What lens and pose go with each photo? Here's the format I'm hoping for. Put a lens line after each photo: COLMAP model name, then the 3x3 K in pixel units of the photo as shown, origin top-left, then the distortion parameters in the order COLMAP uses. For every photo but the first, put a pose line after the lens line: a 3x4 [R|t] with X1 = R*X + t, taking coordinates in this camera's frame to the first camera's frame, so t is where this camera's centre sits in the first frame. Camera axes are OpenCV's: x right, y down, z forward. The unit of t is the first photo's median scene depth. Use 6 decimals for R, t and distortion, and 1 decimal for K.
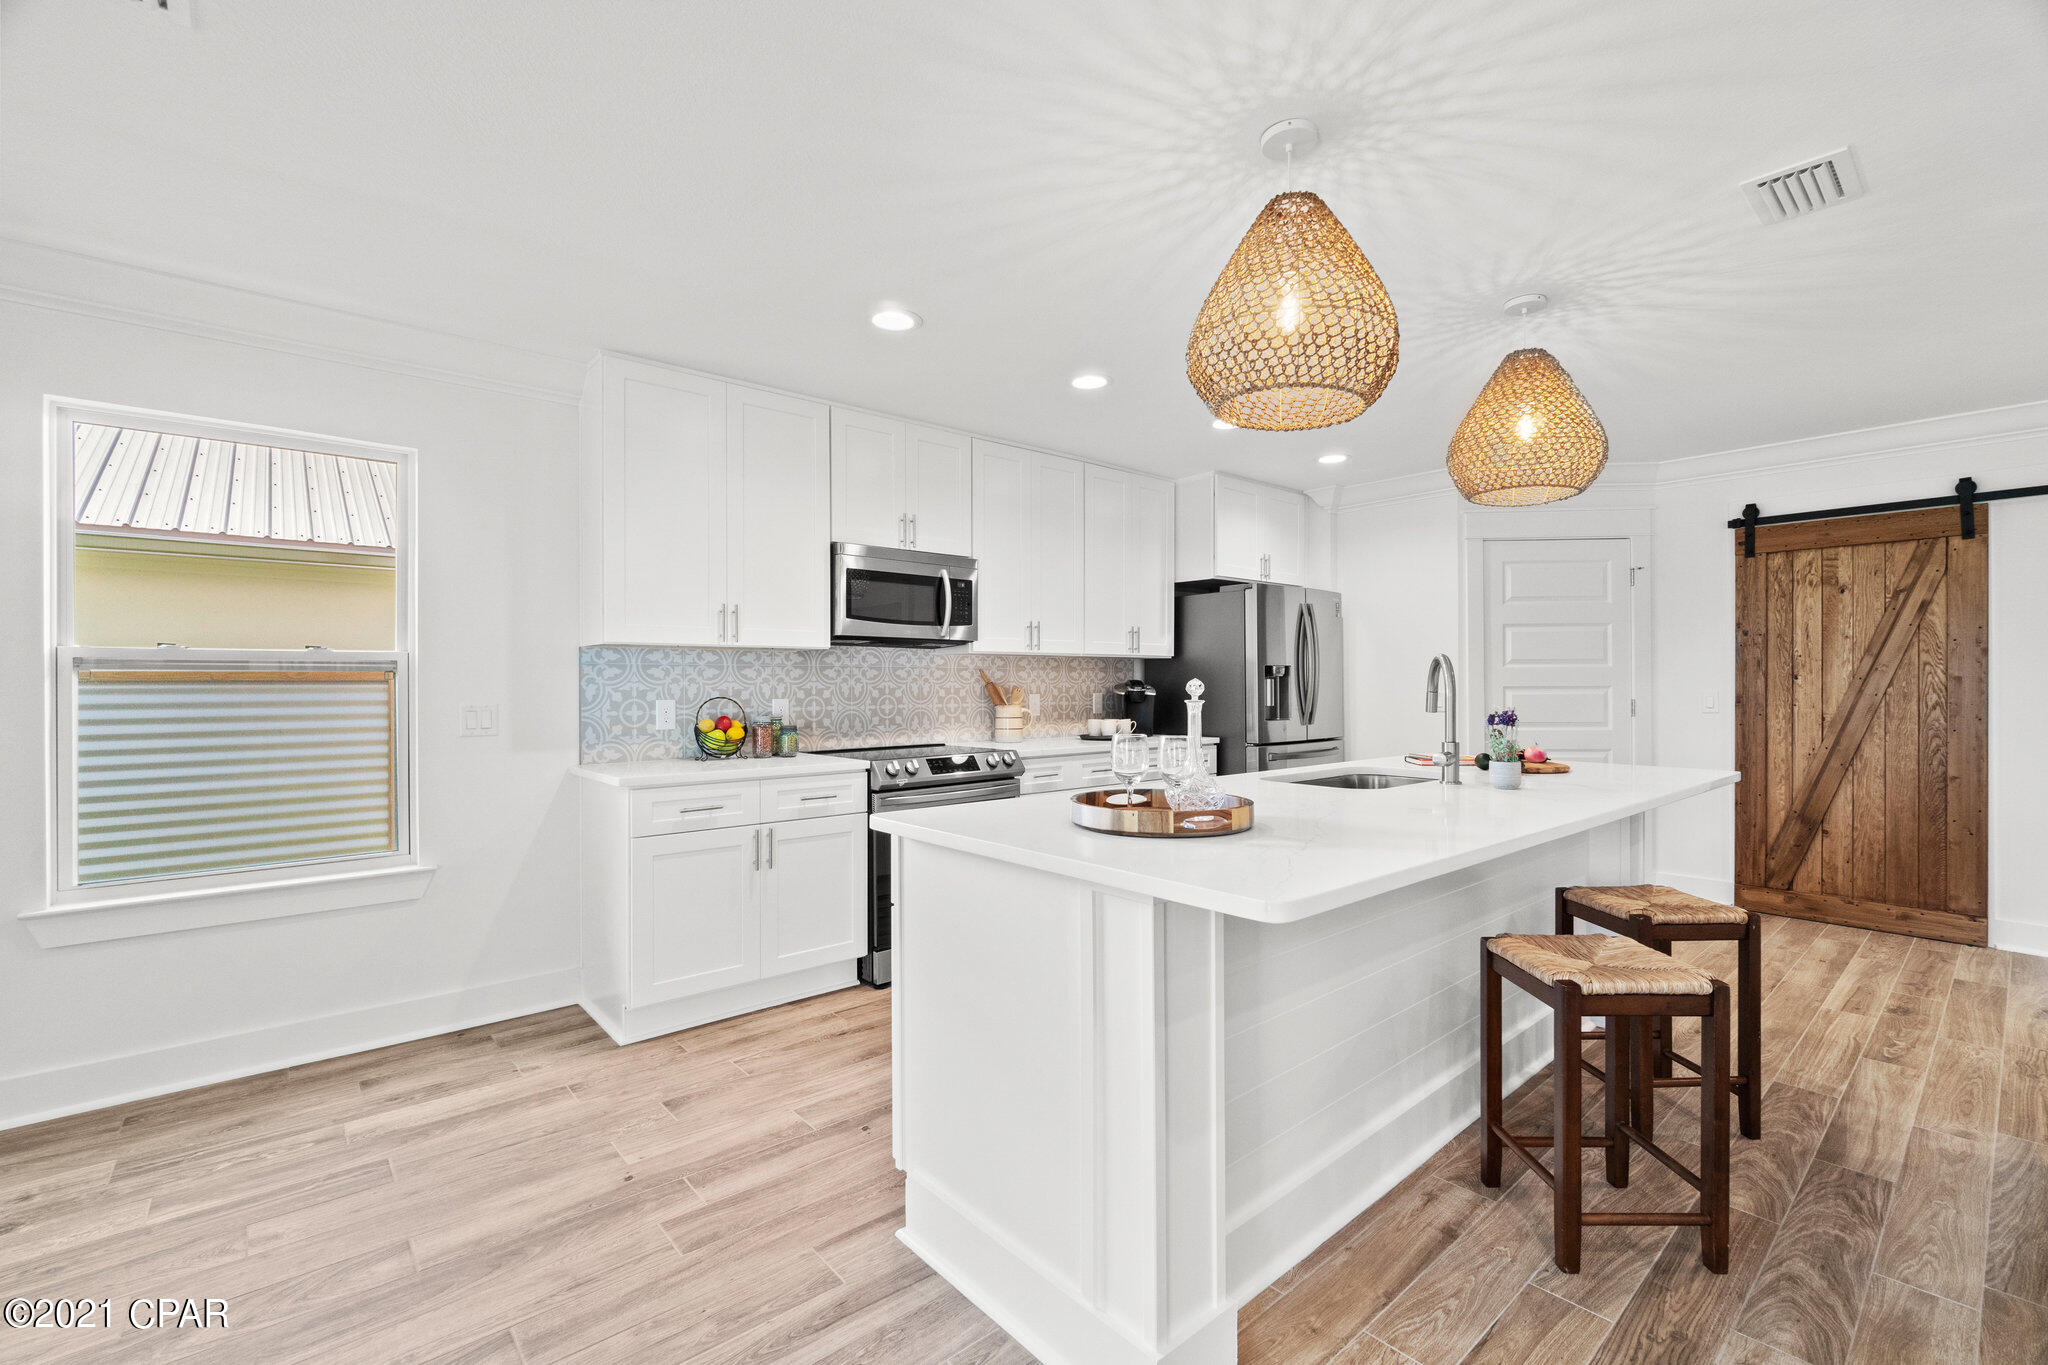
lens RADIAL K [[882.2, 0, 1028.1], [0, 882.2, 678.5], [0, 0, 1]] dist [-0.002491, -0.000024]
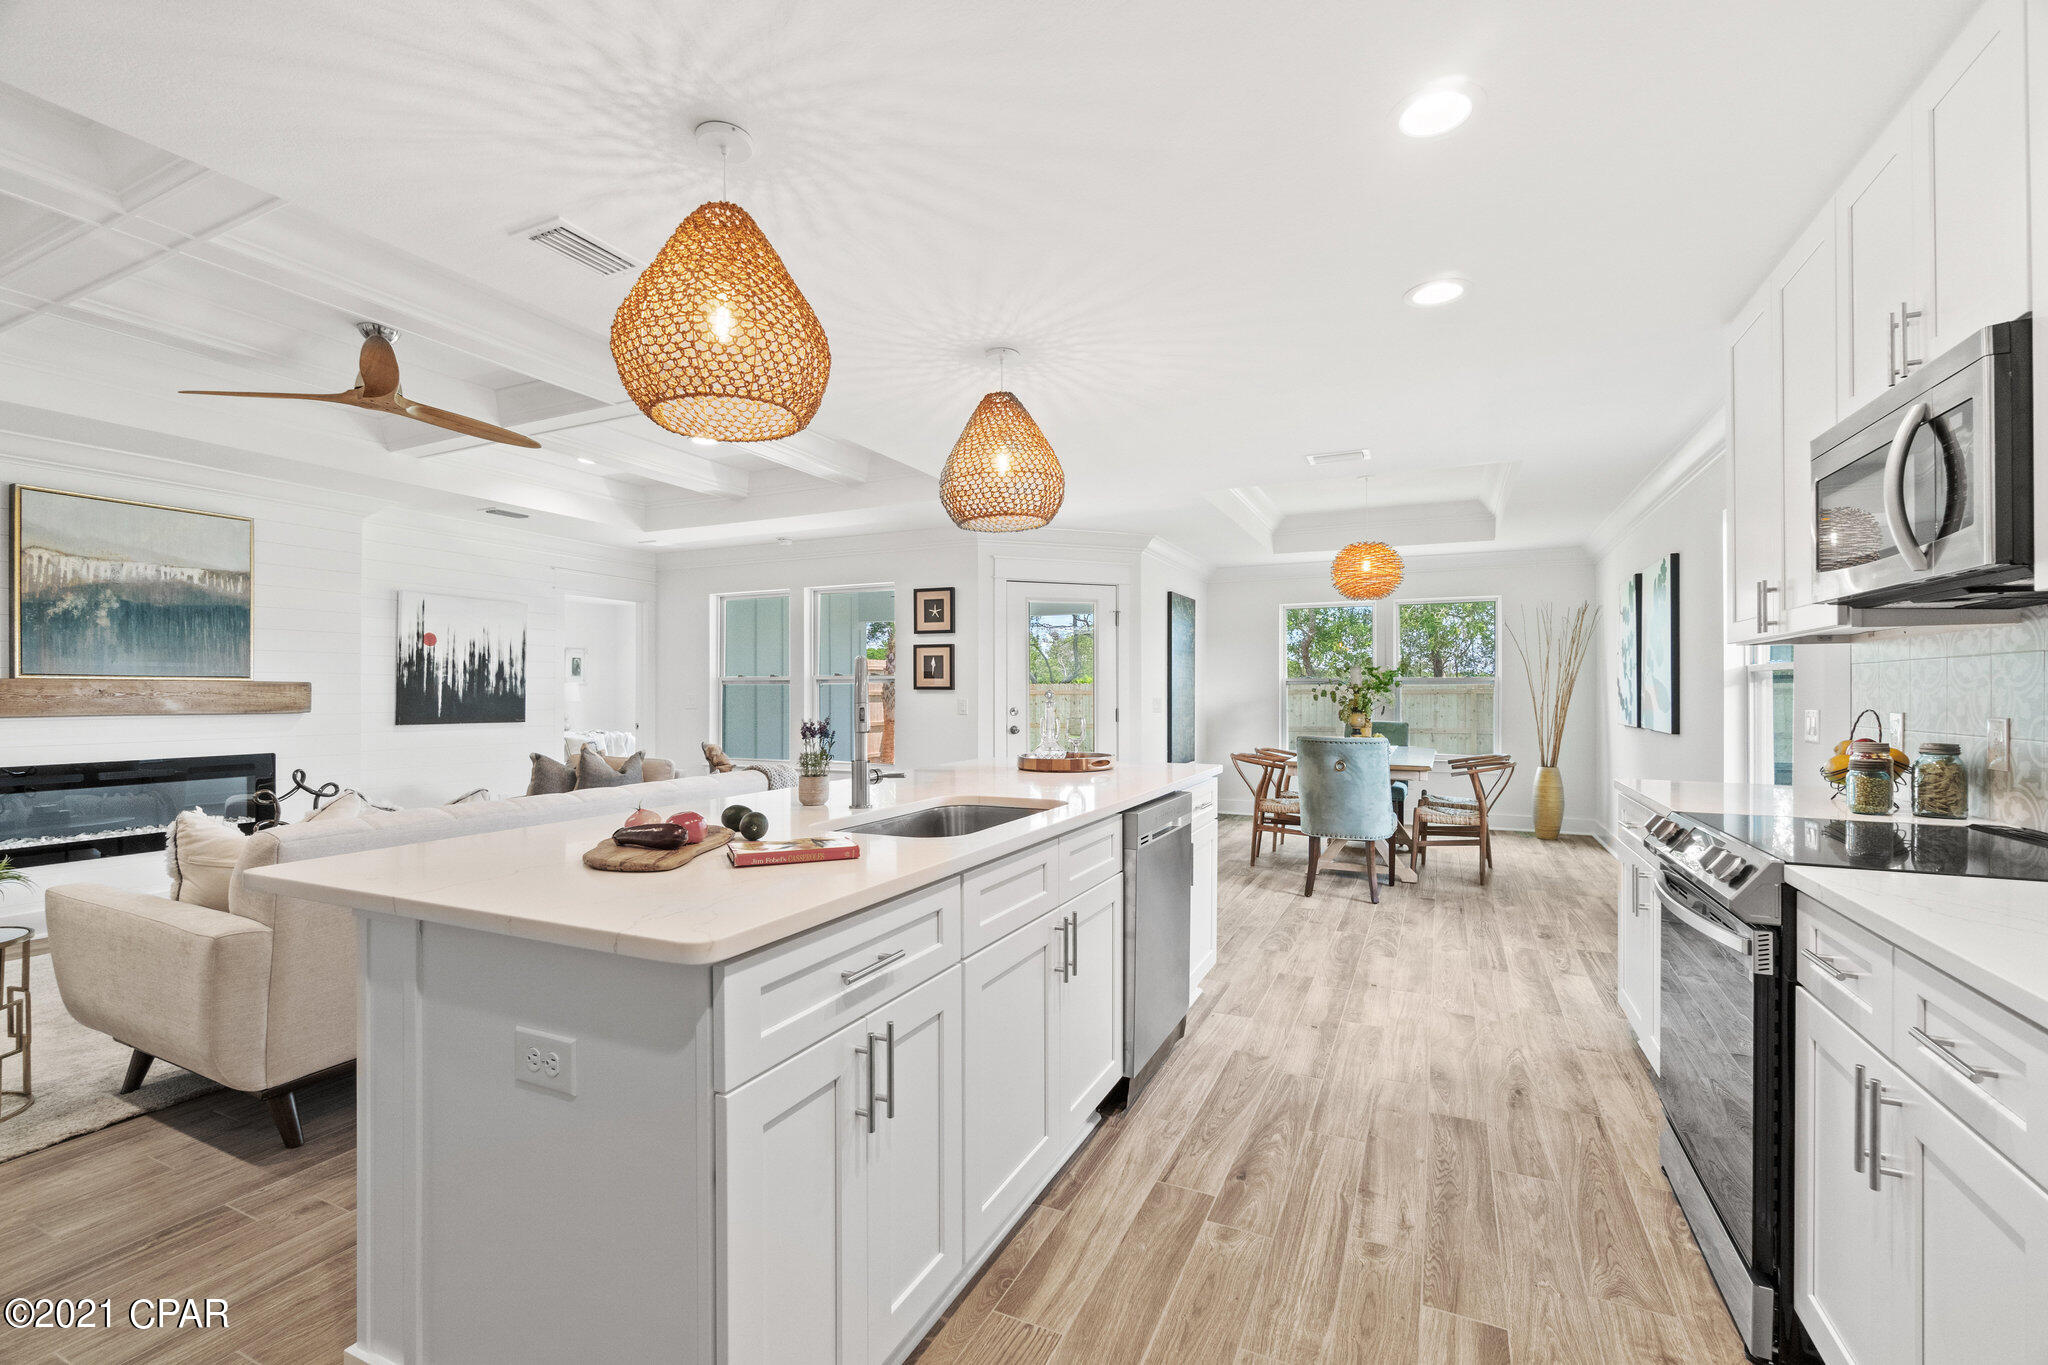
lens RADIAL K [[882.2, 0, 1034.3], [0, 882.2, 686.8], [0, 0, 1]] dist [-0.002491, -0.000024]
pose [[-0.912354, 0.001298, -0.409400, 0.444248], [0.006278, 0.999922, -0.010822, 0.006403], [0.409354, -0.012444, -0.912291, 1.223689]]
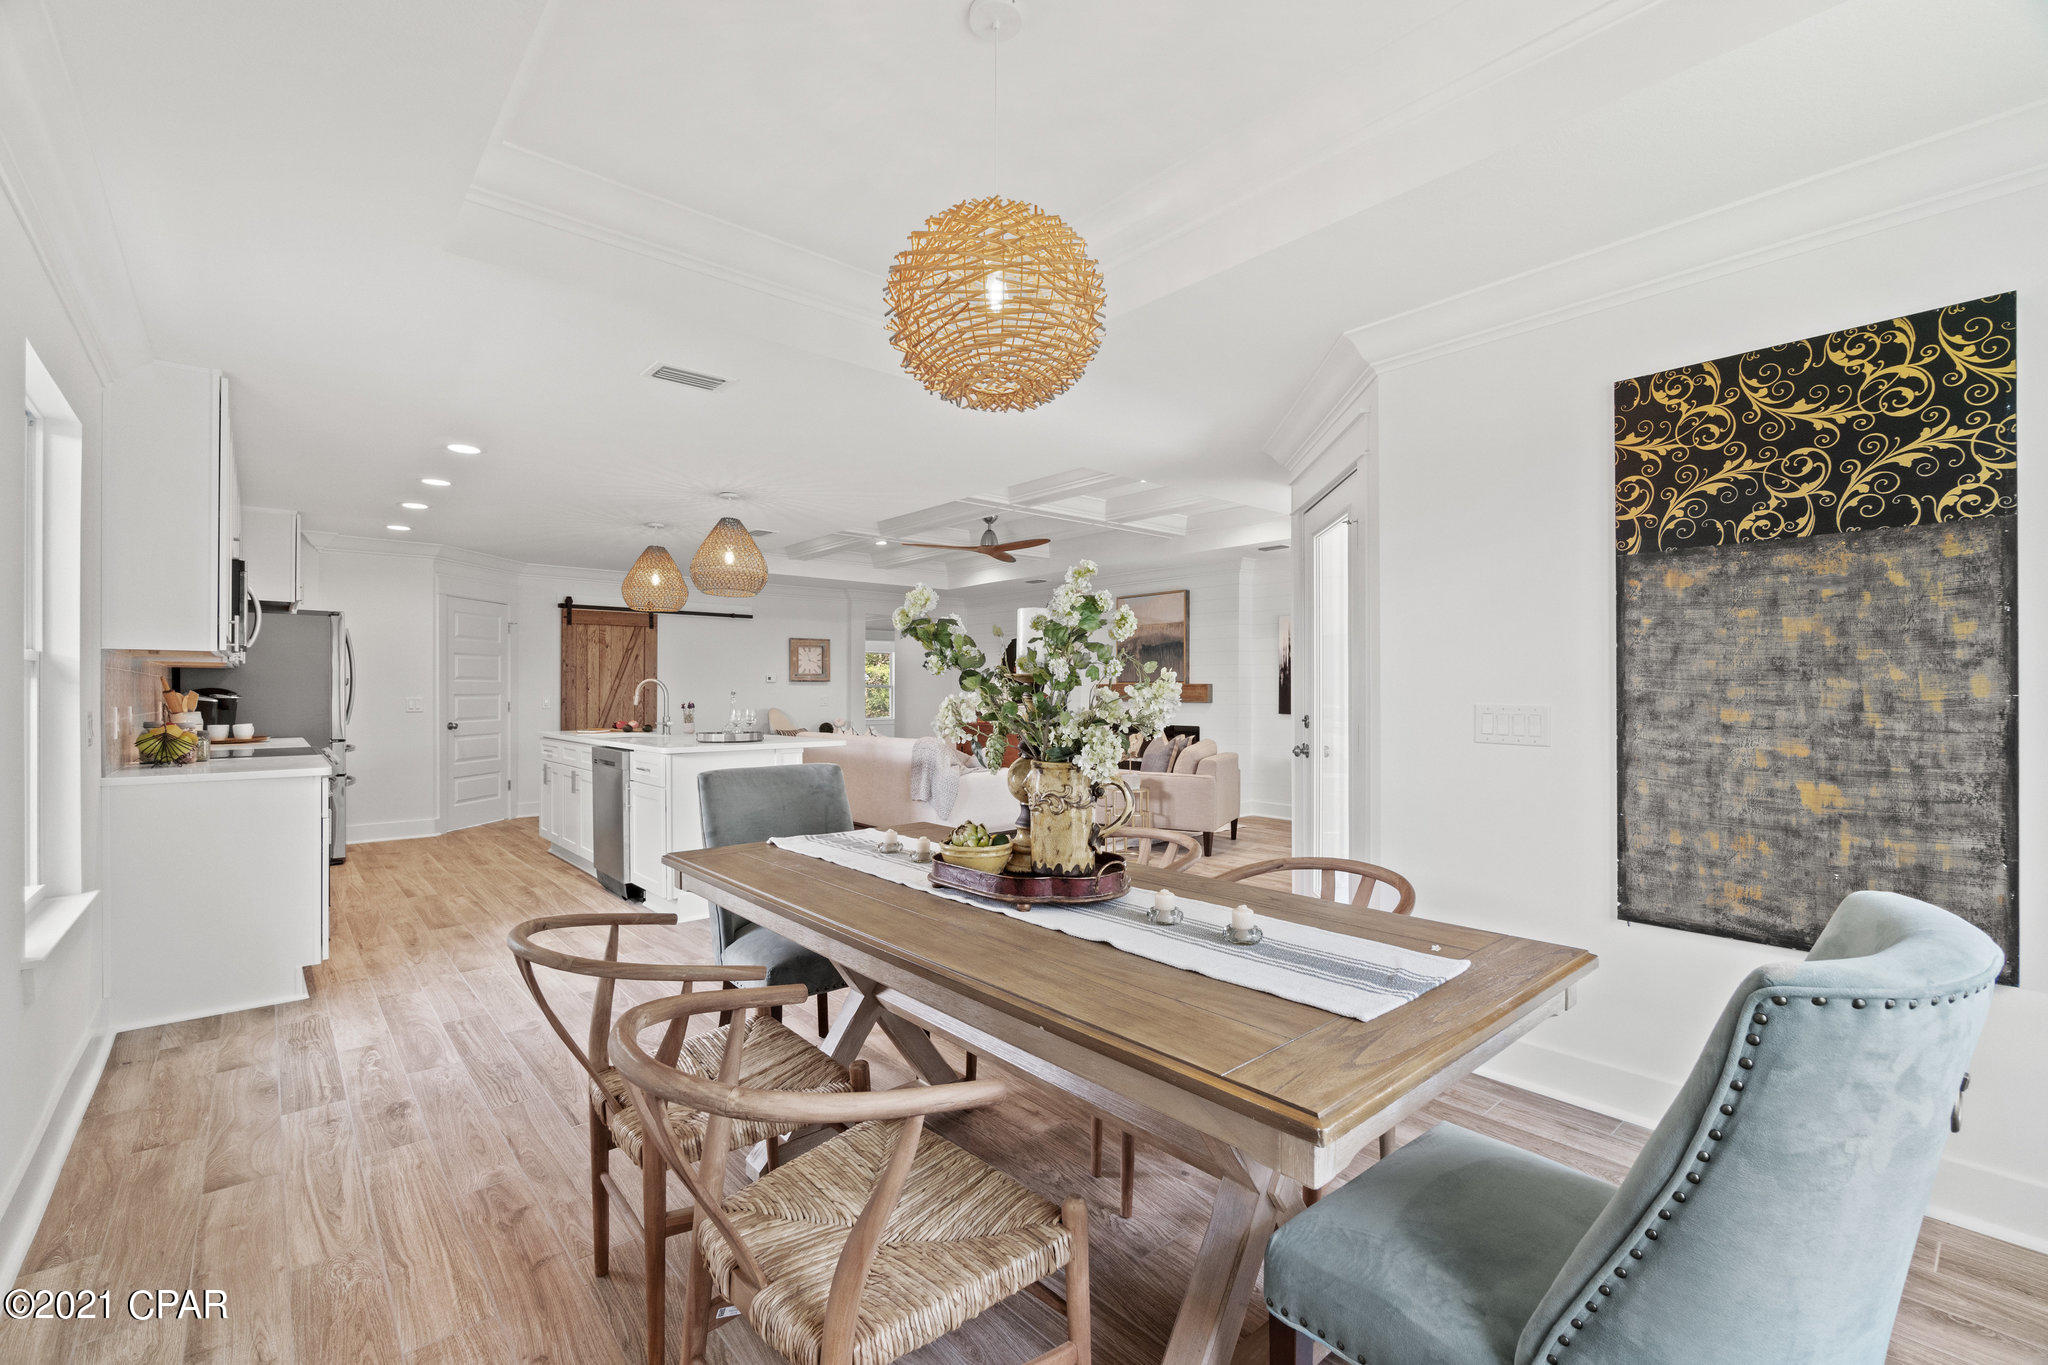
lens RADIAL K [[882.2, 0, 1023.8], [0, 882.2, 685.1], [0, 0, 1]] dist [-0.002491, -0.000024]
pose [[0.000193, 0.008857, 0.999961, -1.217863], [-0.005227, 0.999947, -0.008856, 0.002679], [-0.999986, -0.005225, 0.000240, 0.032729]]
